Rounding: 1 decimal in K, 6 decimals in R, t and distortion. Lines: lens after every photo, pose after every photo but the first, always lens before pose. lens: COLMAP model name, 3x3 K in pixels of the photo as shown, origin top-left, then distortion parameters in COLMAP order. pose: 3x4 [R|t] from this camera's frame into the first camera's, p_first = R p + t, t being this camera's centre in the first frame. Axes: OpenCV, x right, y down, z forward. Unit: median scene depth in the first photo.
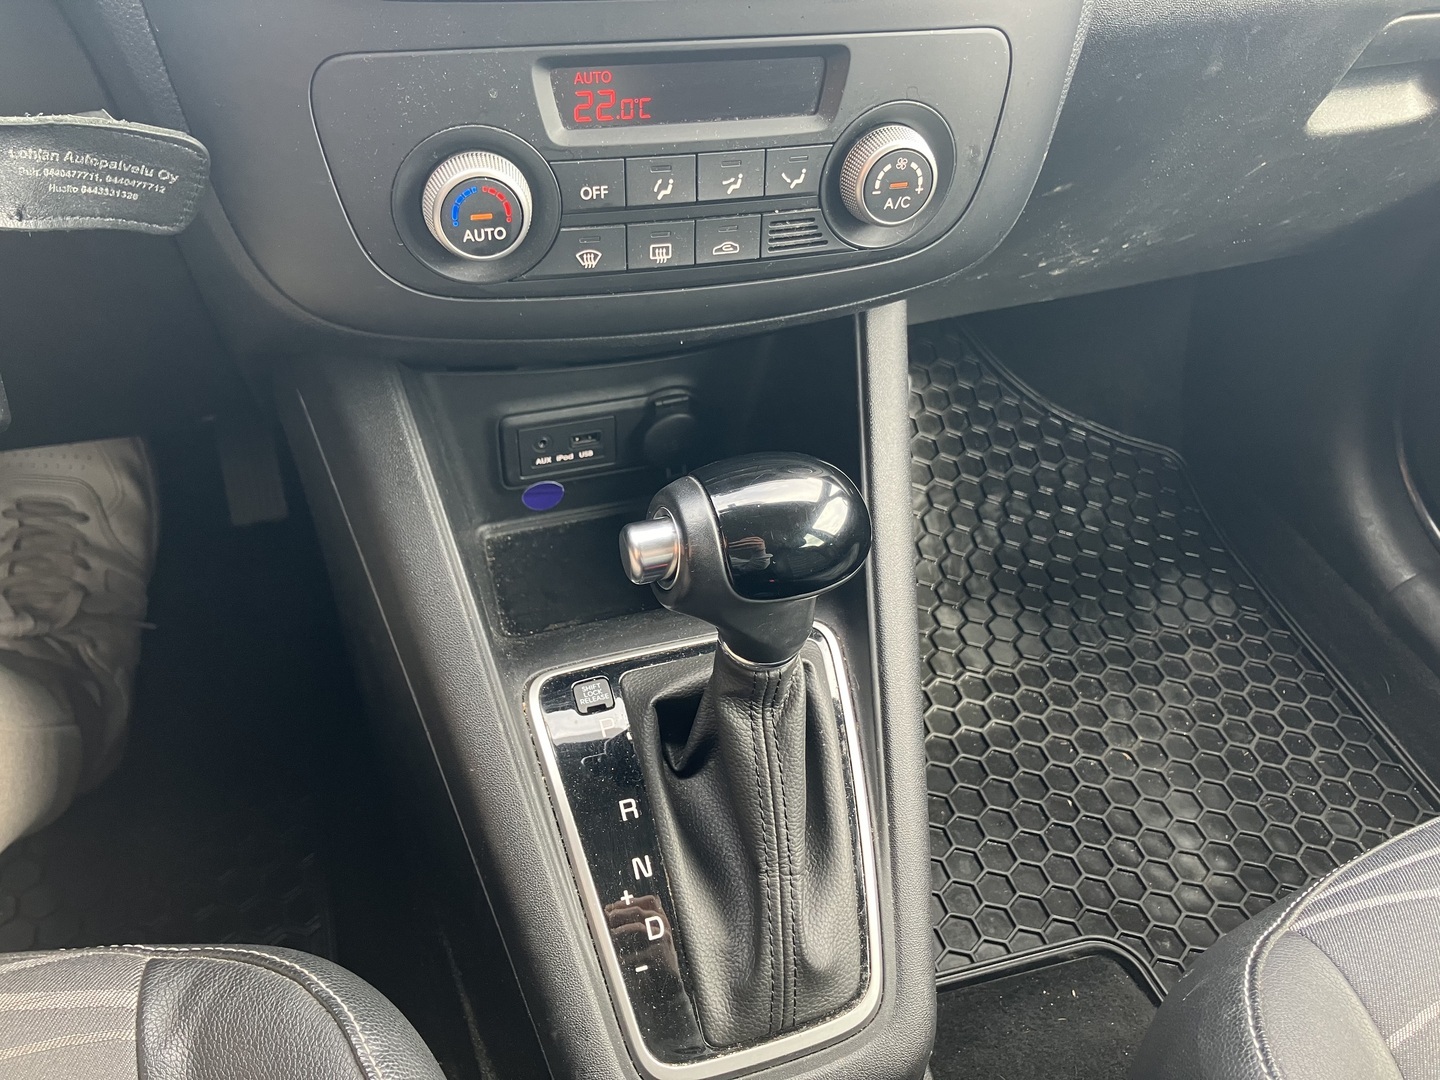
lens RADIAL K [[1196.0, 0, 722.4], [0, 1196.0, 541.6], [0, 0, 1]] dist [0.019776, -0.025286]
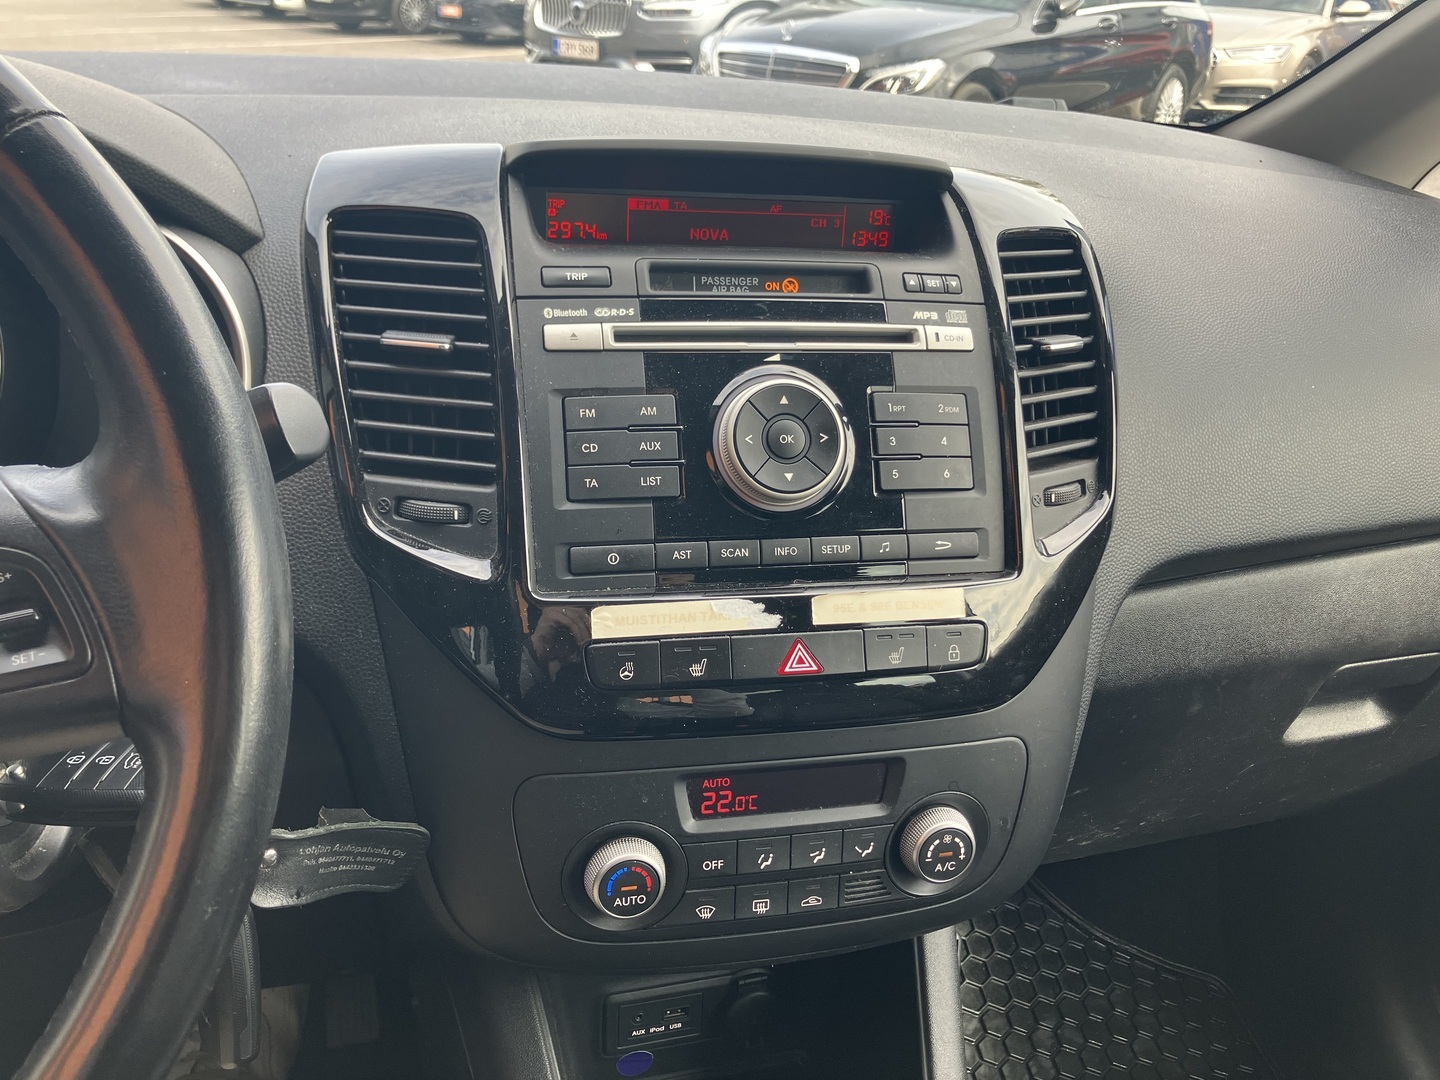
lens RADIAL K [[1196.0, 0, 716.7], [0, 1196.0, 528.1], [0, 0, 1]] dist [0.019776, -0.025286]
pose [[0.999113, 0.012062, -0.040333, -0.046105], [-0.025834, 0.932144, -0.361166, -0.136246], [0.033240, 0.361888, 0.931629, -0.301145]]
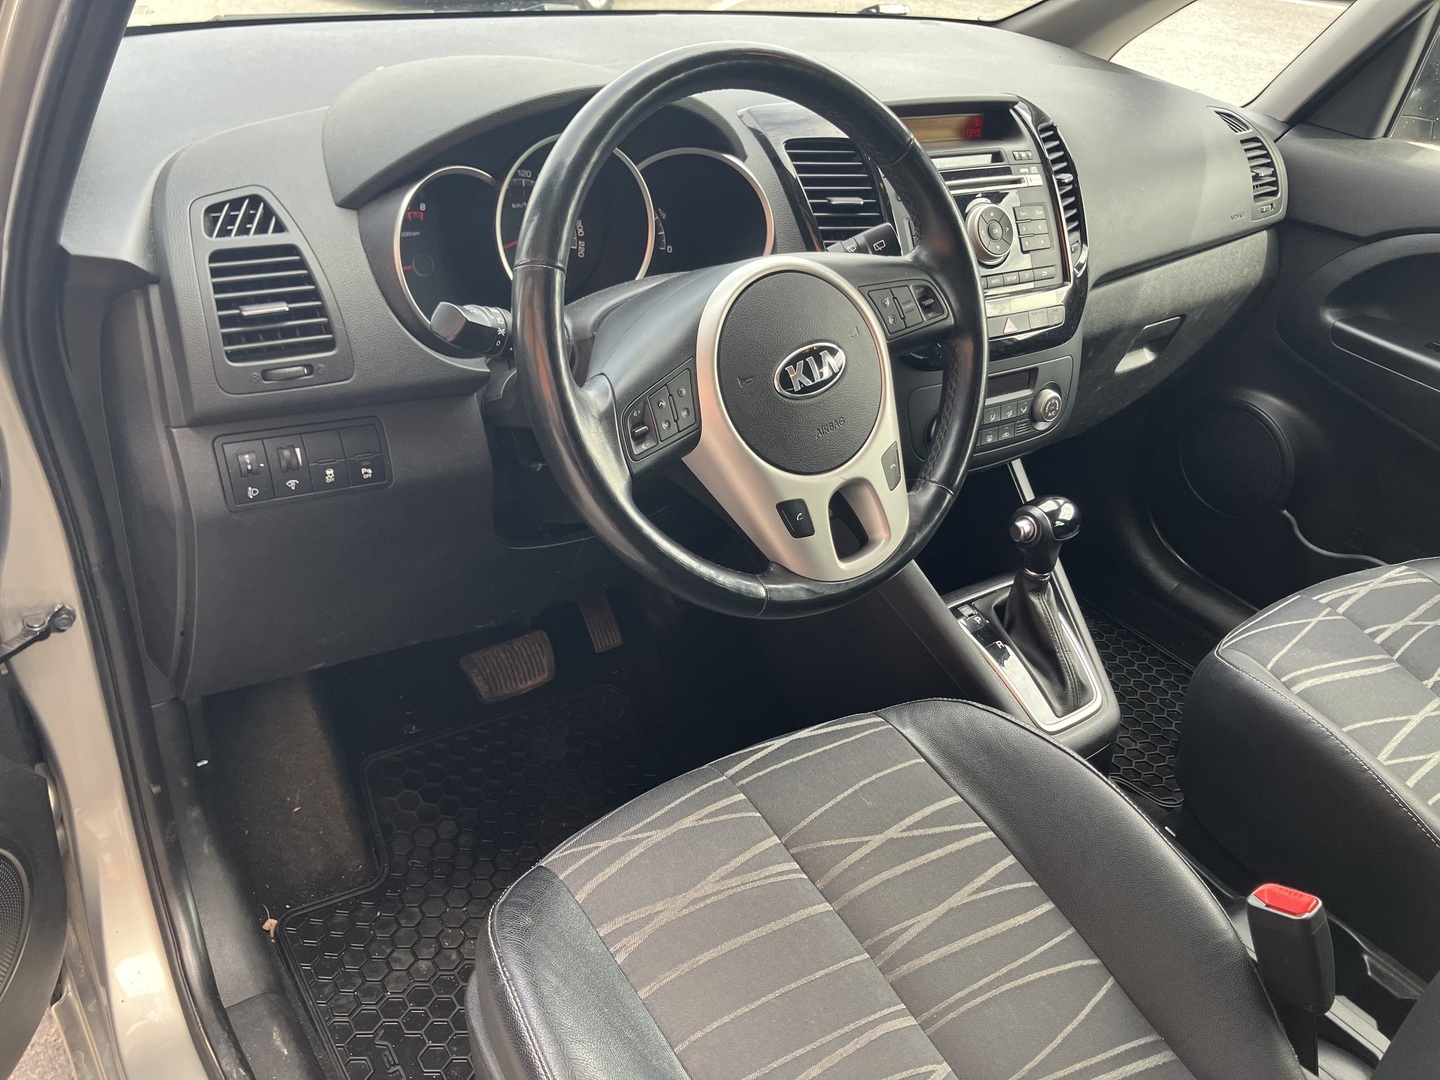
lens RADIAL K [[1196.0, 0, 717.9], [0, 1196.0, 536.1], [0, 0, 1]] dist [0.019776, -0.025286]
pose [[0.953766, -0.147747, 0.261729, -1.334292], [0.199769, 0.962262, -0.184779, 0.359220], [-0.224551, 0.228521, 0.947288, -1.424941]]
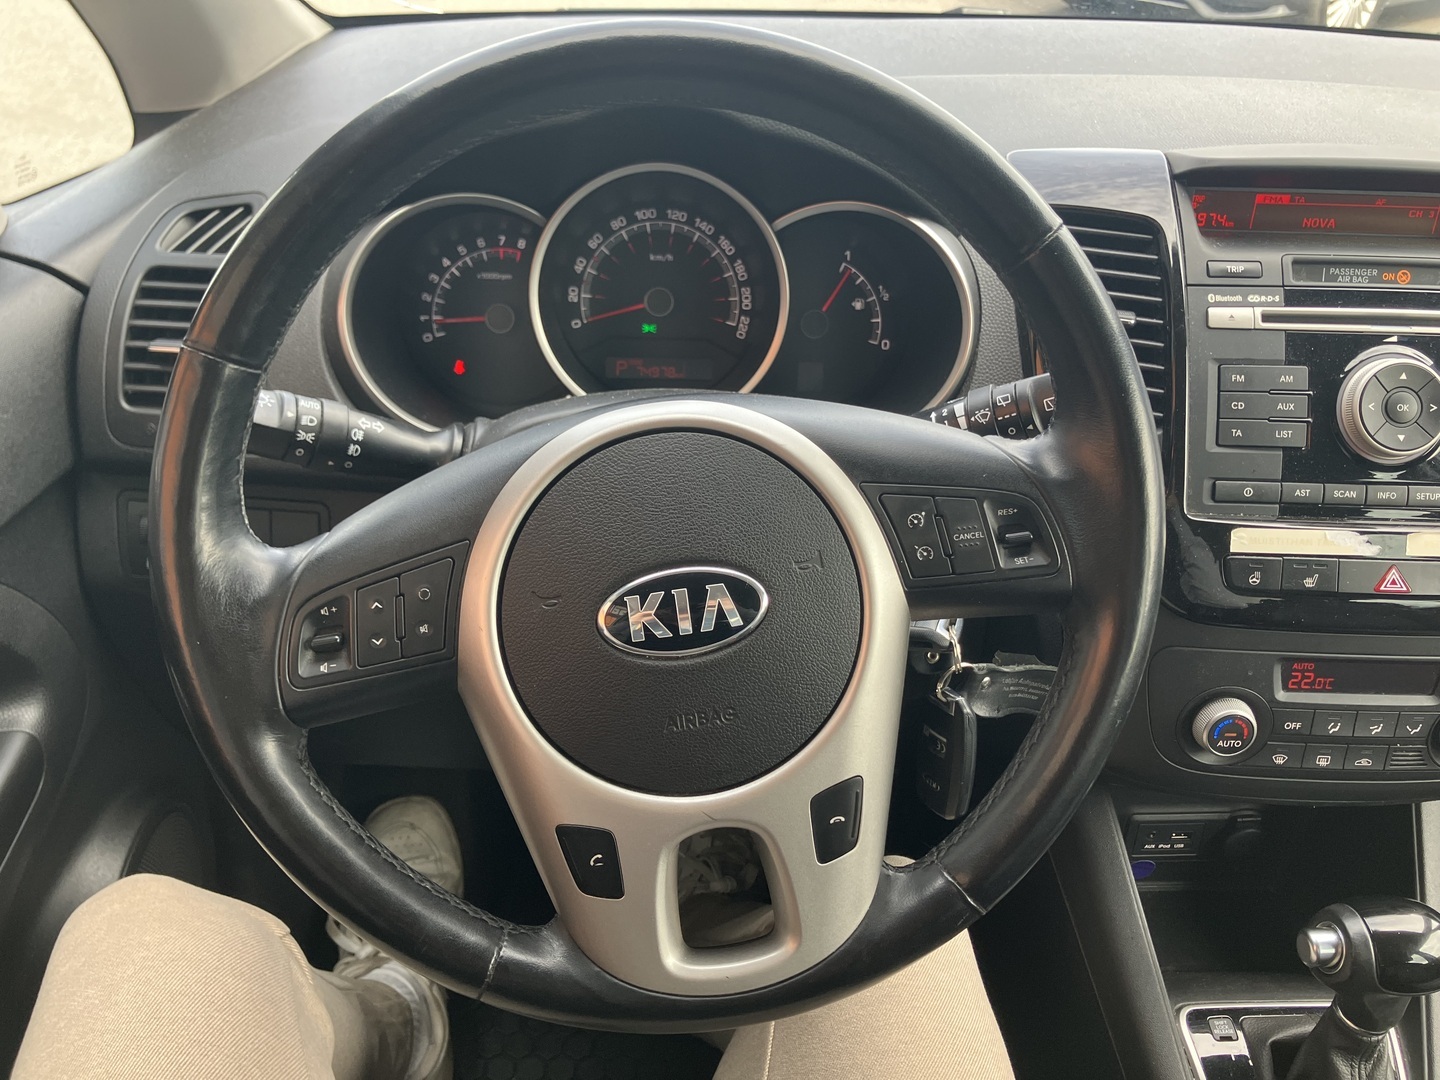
lens RADIAL K [[1196.0, 0, 724.4], [0, 1196.0, 531.8], [0, 0, 1]] dist [0.019776, -0.025286]
pose [[0.961921, 0.104176, -0.252696, -0.413041], [-0.162558, 0.961284, -0.222503, -0.034620], [0.219733, 0.255108, 0.941614, -0.751640]]
